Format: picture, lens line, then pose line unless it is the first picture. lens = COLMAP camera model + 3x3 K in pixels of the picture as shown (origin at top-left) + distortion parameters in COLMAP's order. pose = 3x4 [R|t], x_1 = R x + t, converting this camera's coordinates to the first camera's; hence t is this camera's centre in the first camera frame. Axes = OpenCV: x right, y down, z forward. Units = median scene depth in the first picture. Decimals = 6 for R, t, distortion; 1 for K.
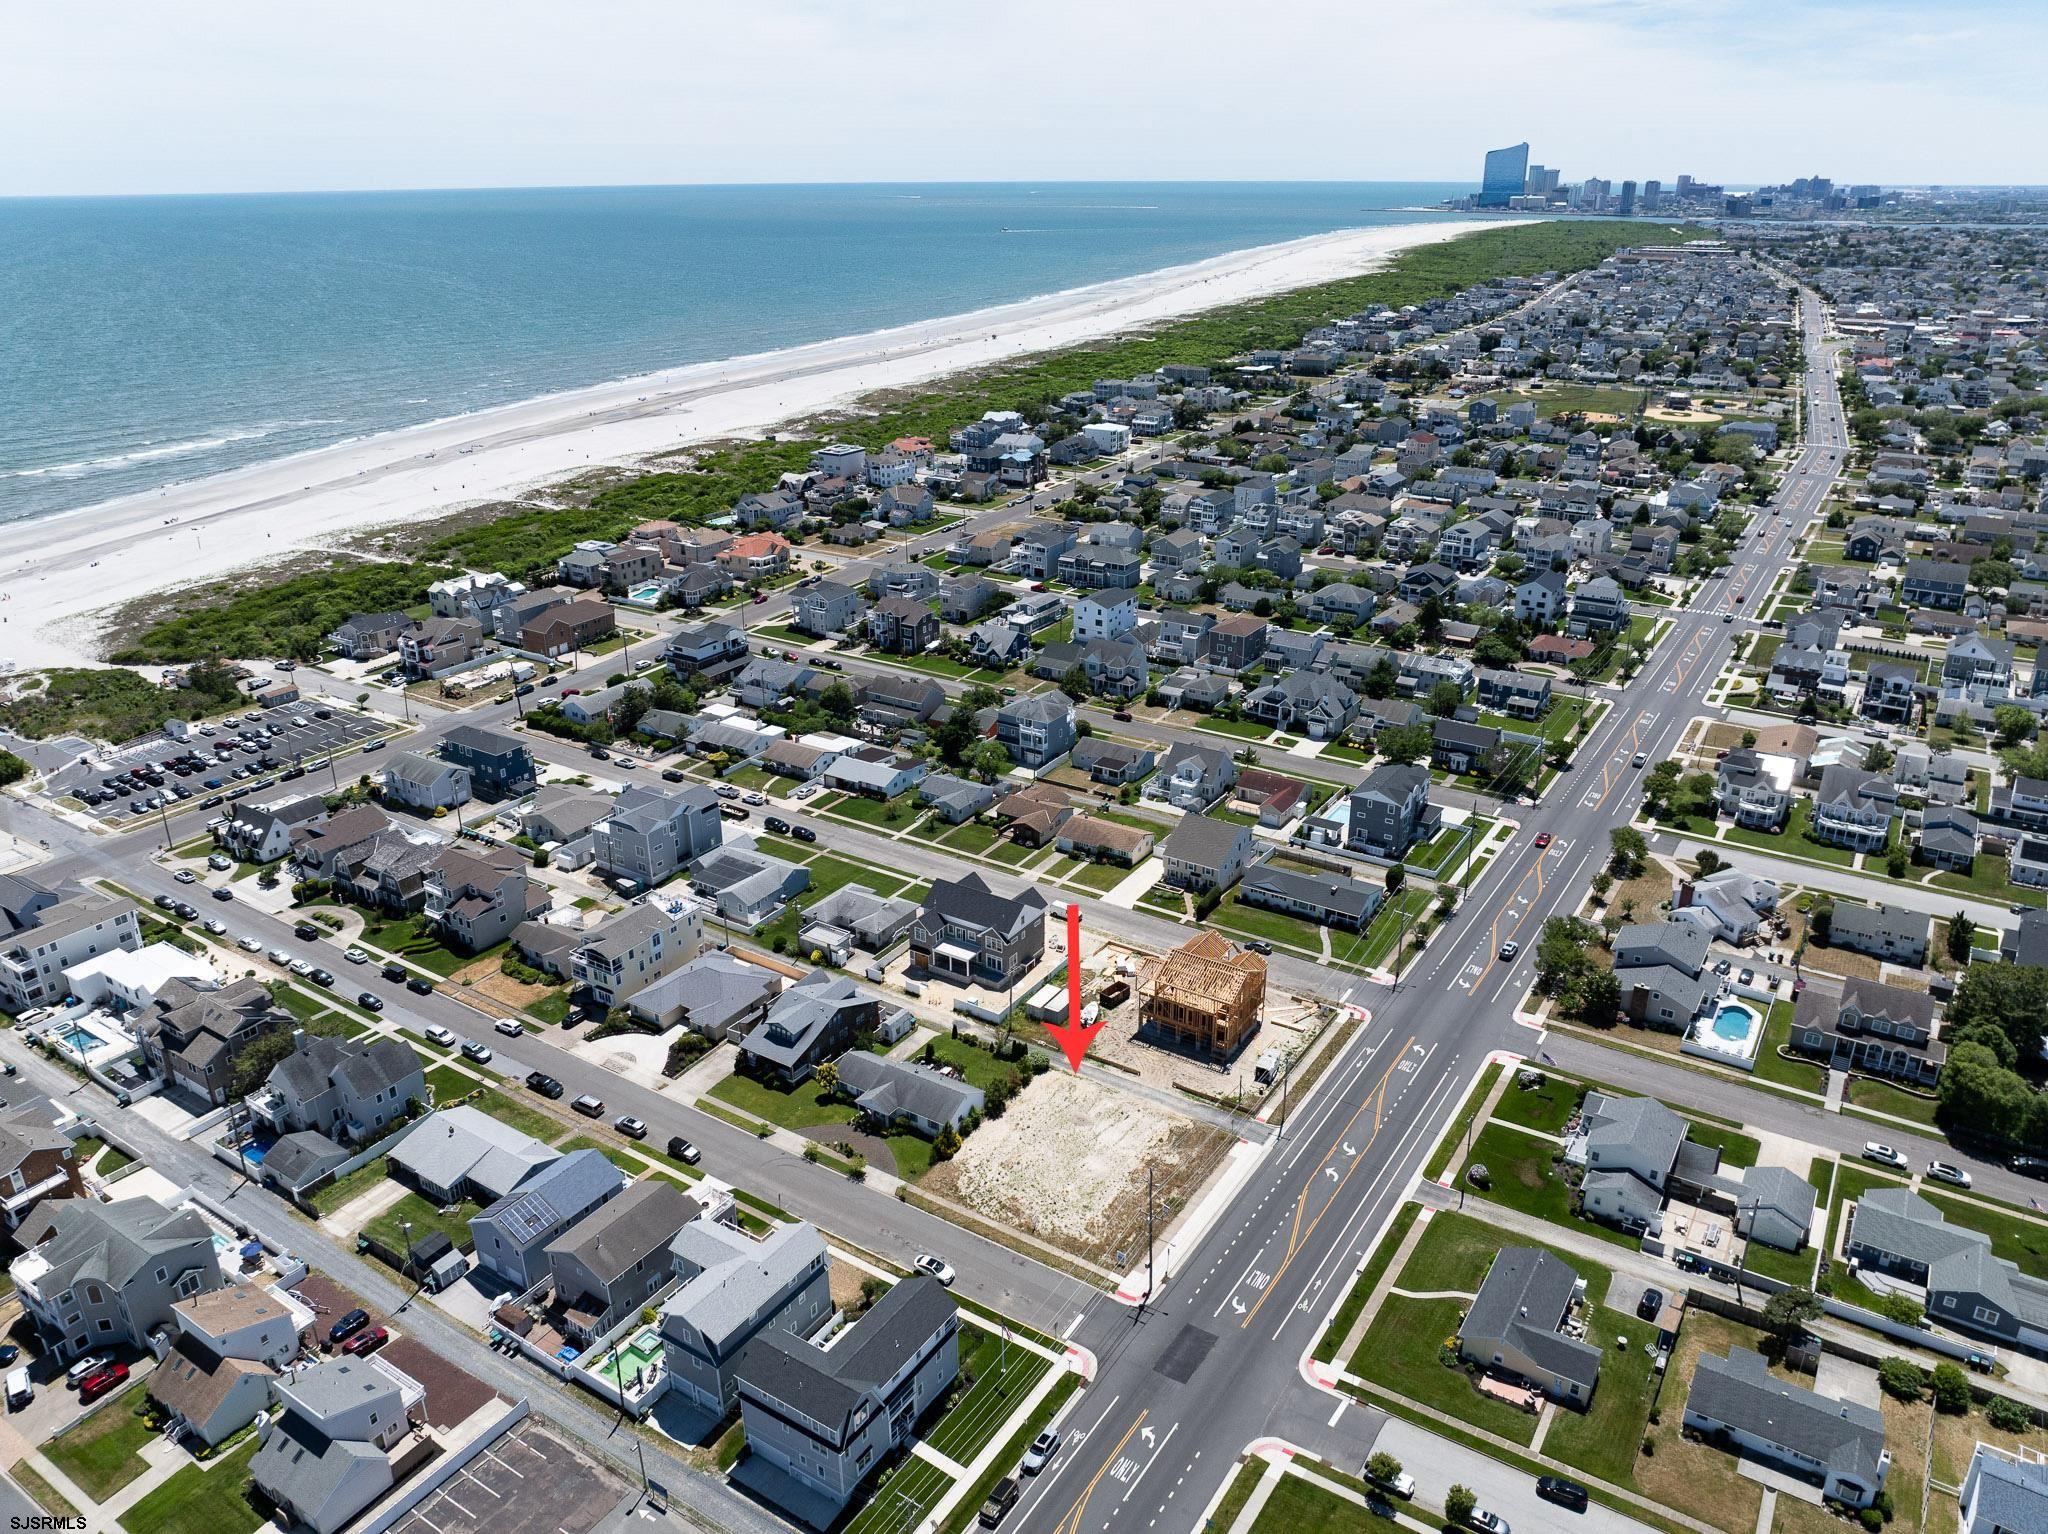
lens RADIAL K [[1441.8, 0, 1031.3], [0, 1441.8, 764.6], [0, 0, 1]] dist [-0.027944, -0.019507]
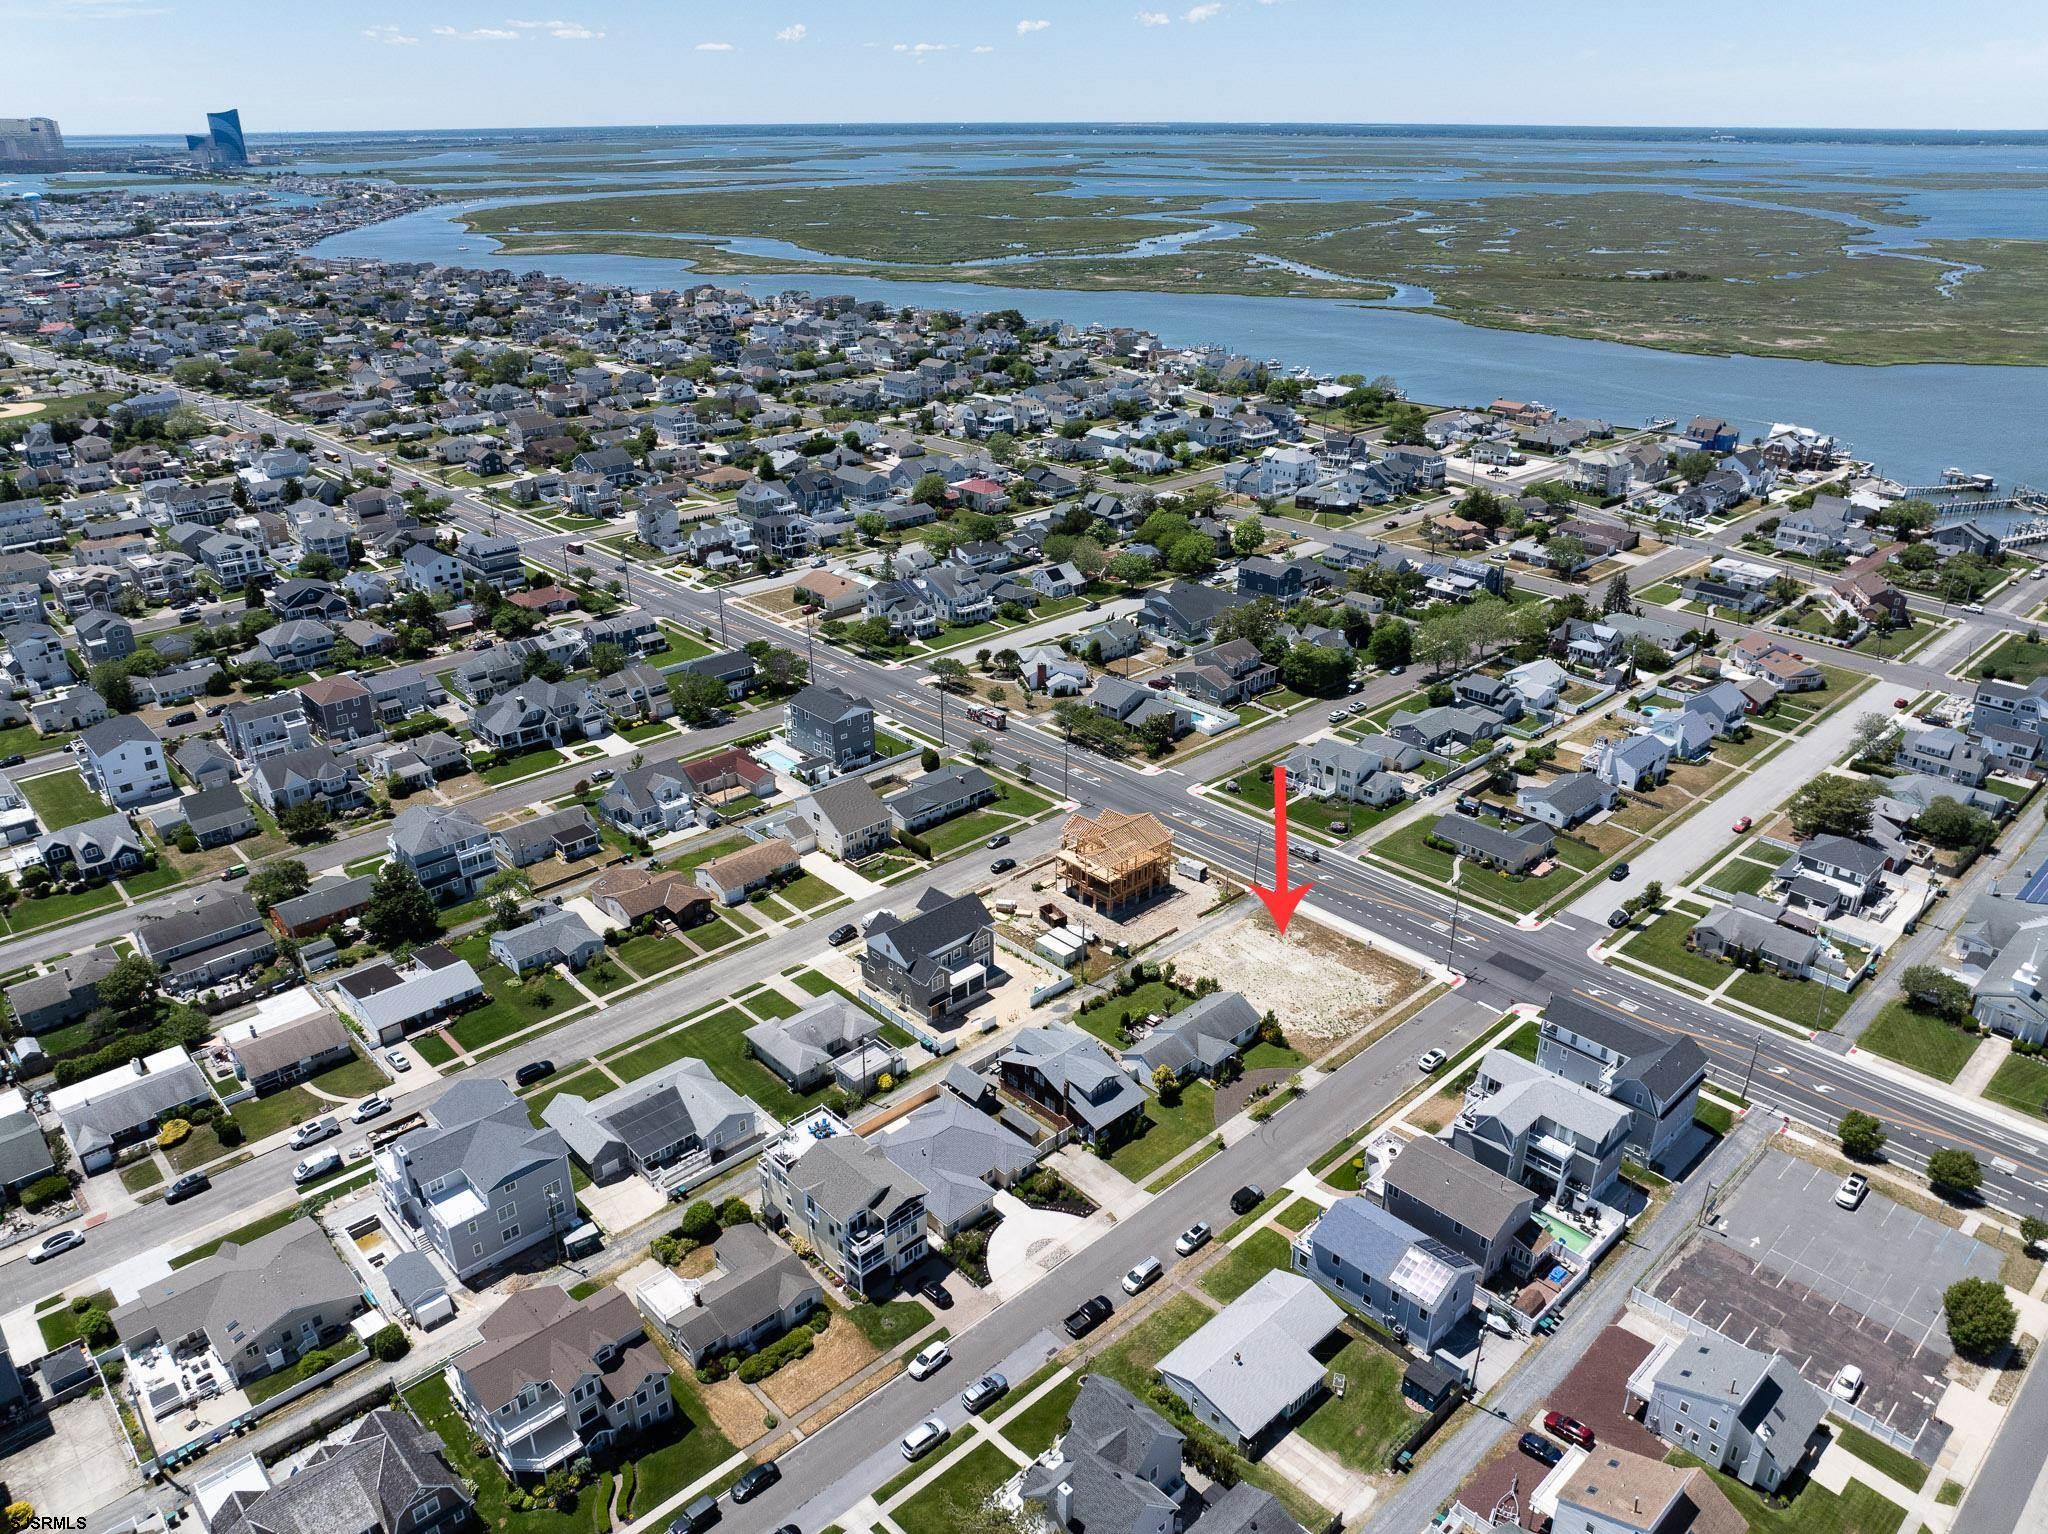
lens RADIAL K [[1441.8, 0, 1031.3], [0, 1441.8, 764.6], [0, 0, 1]] dist [-0.027944, -0.019507]
pose [[0.239558, -0.397141, 0.885941, -0.654960], [0.371817, 0.880470, 0.294150, -0.198381], [-0.896863, 0.258942, 0.358588, 0.483267]]
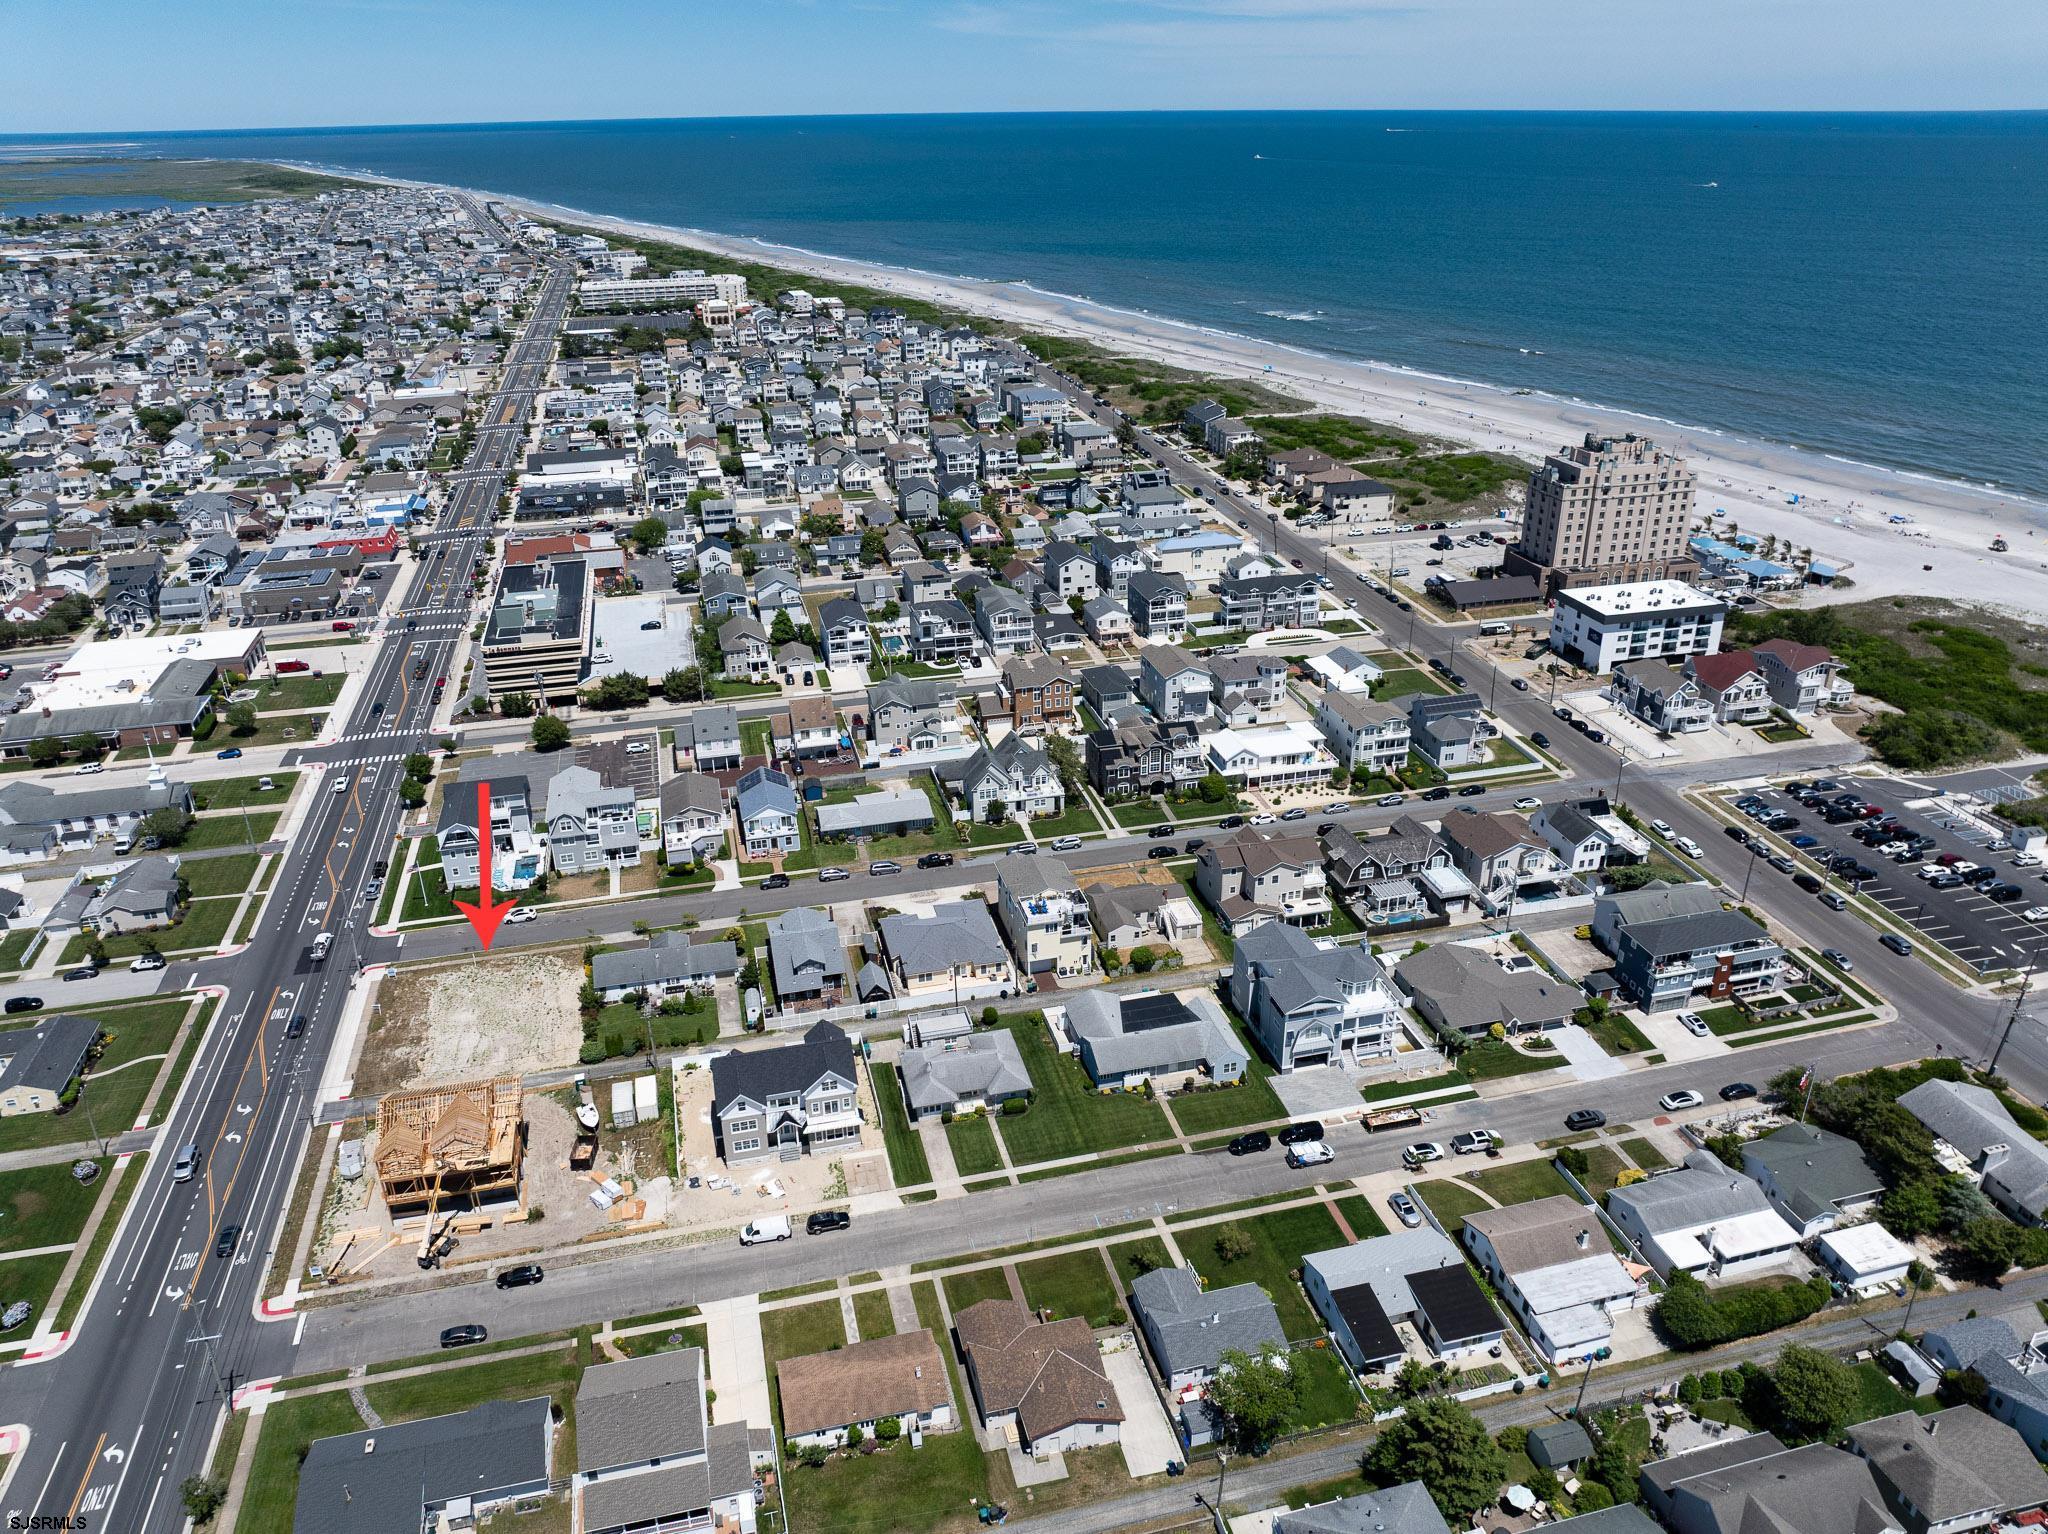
lens RADIAL K [[1441.8, 0, 1031.3], [0, 1441.8, 764.6], [0, 0, 1]] dist [-0.027944, -0.019507]
pose [[-0.681790, 0.316611, -0.659484, 0.272966], [-0.266790, 0.731792, 0.627139, -0.444083], [0.681165, 0.603521, -0.414459, 1.082139]]
